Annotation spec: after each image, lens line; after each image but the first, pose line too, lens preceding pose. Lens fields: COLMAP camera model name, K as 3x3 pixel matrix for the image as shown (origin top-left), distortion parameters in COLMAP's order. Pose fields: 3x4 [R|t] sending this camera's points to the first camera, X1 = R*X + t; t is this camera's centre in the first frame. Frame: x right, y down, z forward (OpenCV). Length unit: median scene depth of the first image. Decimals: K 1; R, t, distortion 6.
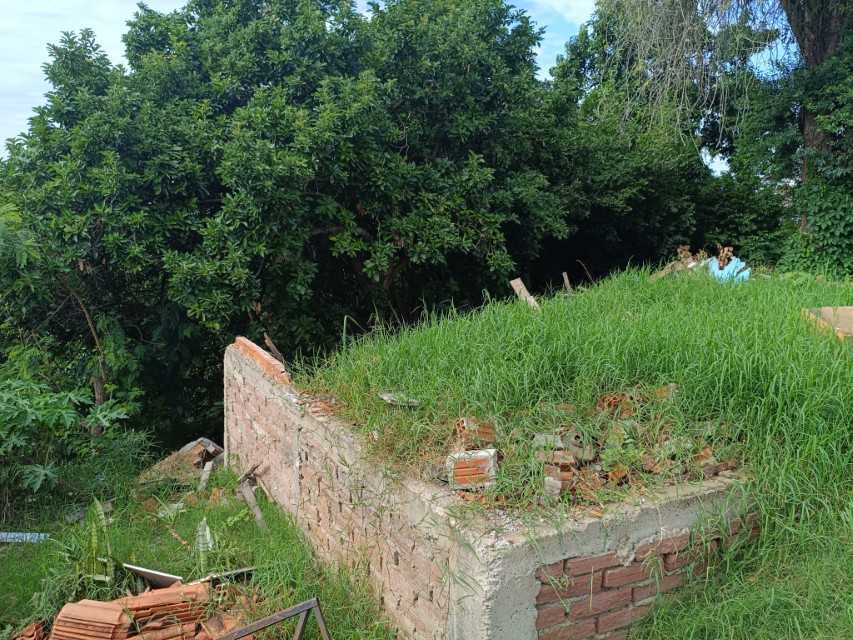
lens RADIAL K [[674.5, 0, 425.1], [0, 674.5, 332.3], [0, 0, 1]] dist [0.069864, -0.104747]
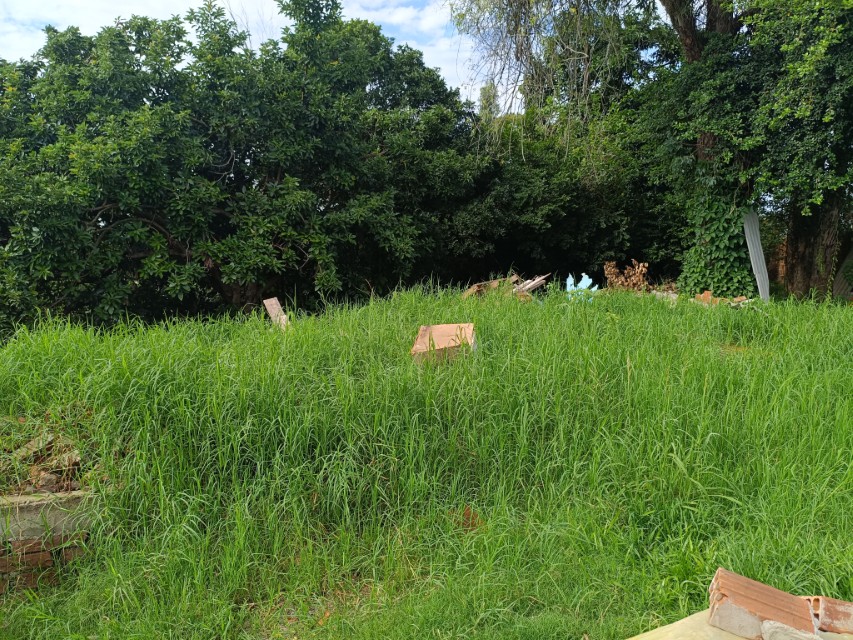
lens RADIAL K [[674.5, 0, 425.1], [0, 674.5, 332.3], [0, 0, 1]] dist [0.069864, -0.104747]
pose [[0.988030, -0.002255, -0.154243, 0.535846], [-0.002377, 0.999552, -0.029836, 0.003196], [0.154241, 0.029845, 0.987582, 0.025704]]
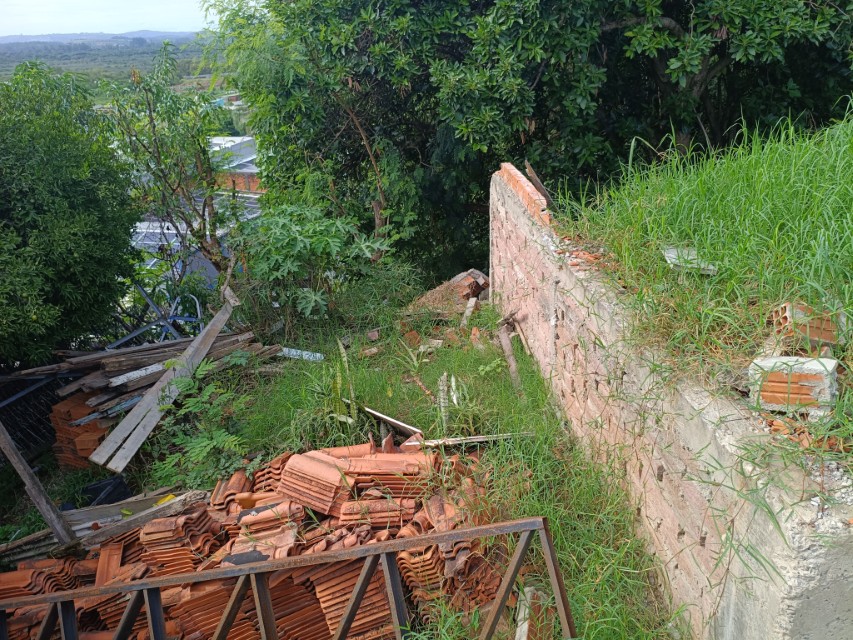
lens RADIAL K [[674.5, 0, 425.1], [0, 674.5, 332.3], [0, 0, 1]] dist [0.069864, -0.104747]
pose [[0.911553, 0.109799, -0.396251, 0.001127], [-0.003518, 0.965735, 0.259507, -0.007867], [0.411167, -0.235160, 0.880705, 0.129653]]
